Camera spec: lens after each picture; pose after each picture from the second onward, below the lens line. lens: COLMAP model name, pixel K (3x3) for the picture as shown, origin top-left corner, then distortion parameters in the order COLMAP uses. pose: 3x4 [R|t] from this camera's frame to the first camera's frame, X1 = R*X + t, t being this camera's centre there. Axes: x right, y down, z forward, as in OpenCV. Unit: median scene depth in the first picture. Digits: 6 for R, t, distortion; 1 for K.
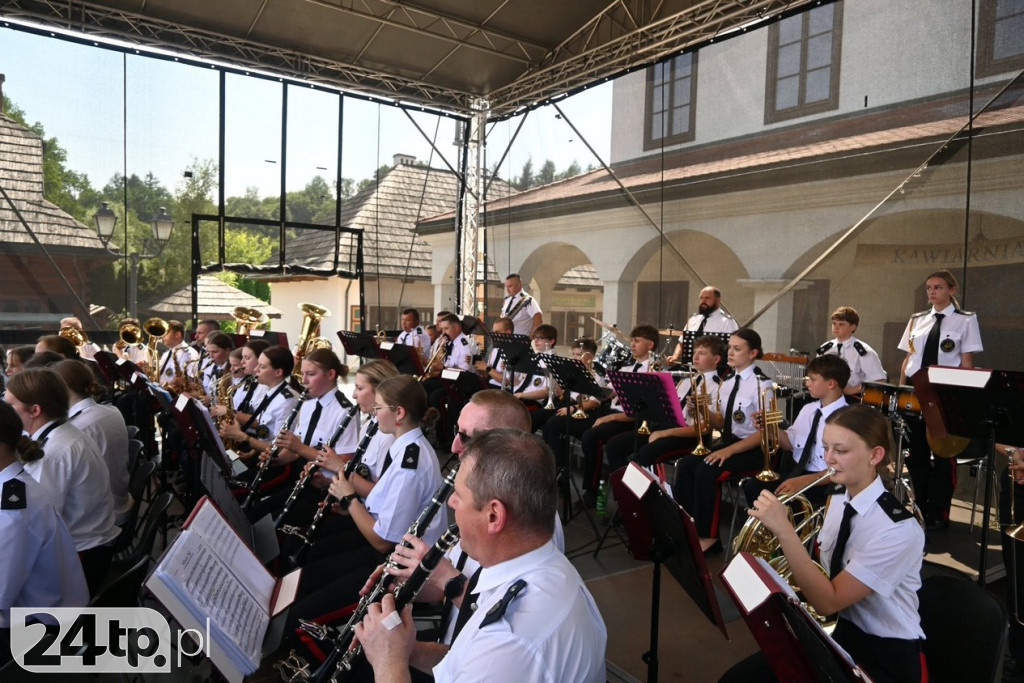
lens RADIAL K [[688.3, 0, 516.8], [0, 688.3, 337.5], [0, 0, 1]] dist [-0.006707, 0.001124]
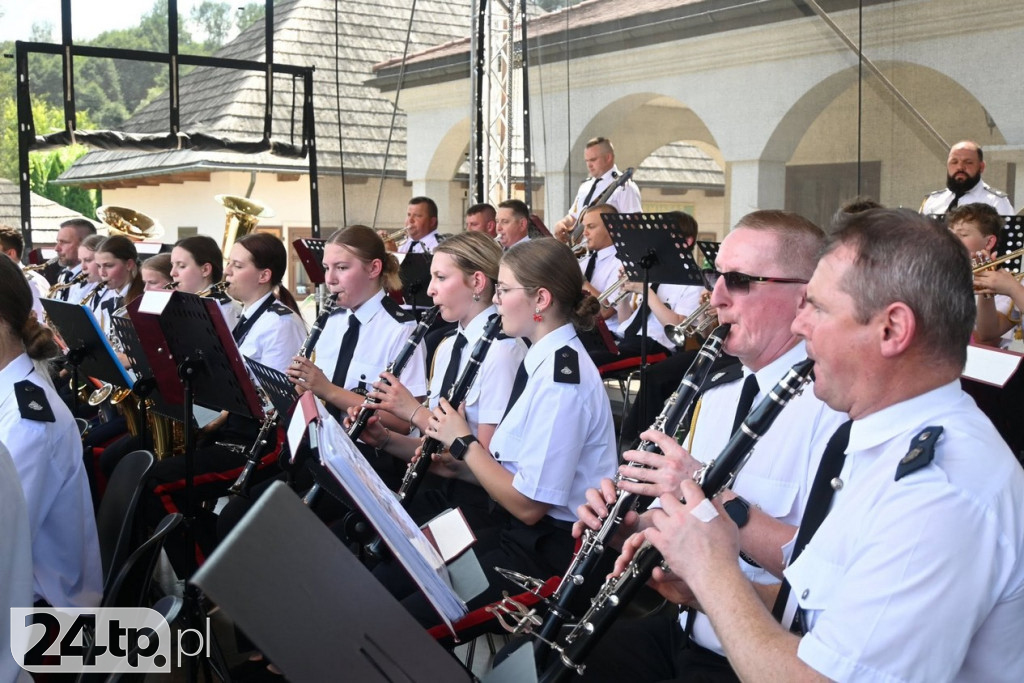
lens RADIAL K [[1250.7, 0, 512.0], [0, 1250.7, 341.5], [0, 0, 1]] dist [0.026178, 0.024017]
pose [[0.999773, -0.014438, -0.015685, -0.119107], [0.015037, 0.999137, 0.038730, 0.068689], [0.015112, -0.038957, 0.999127, -0.065948]]
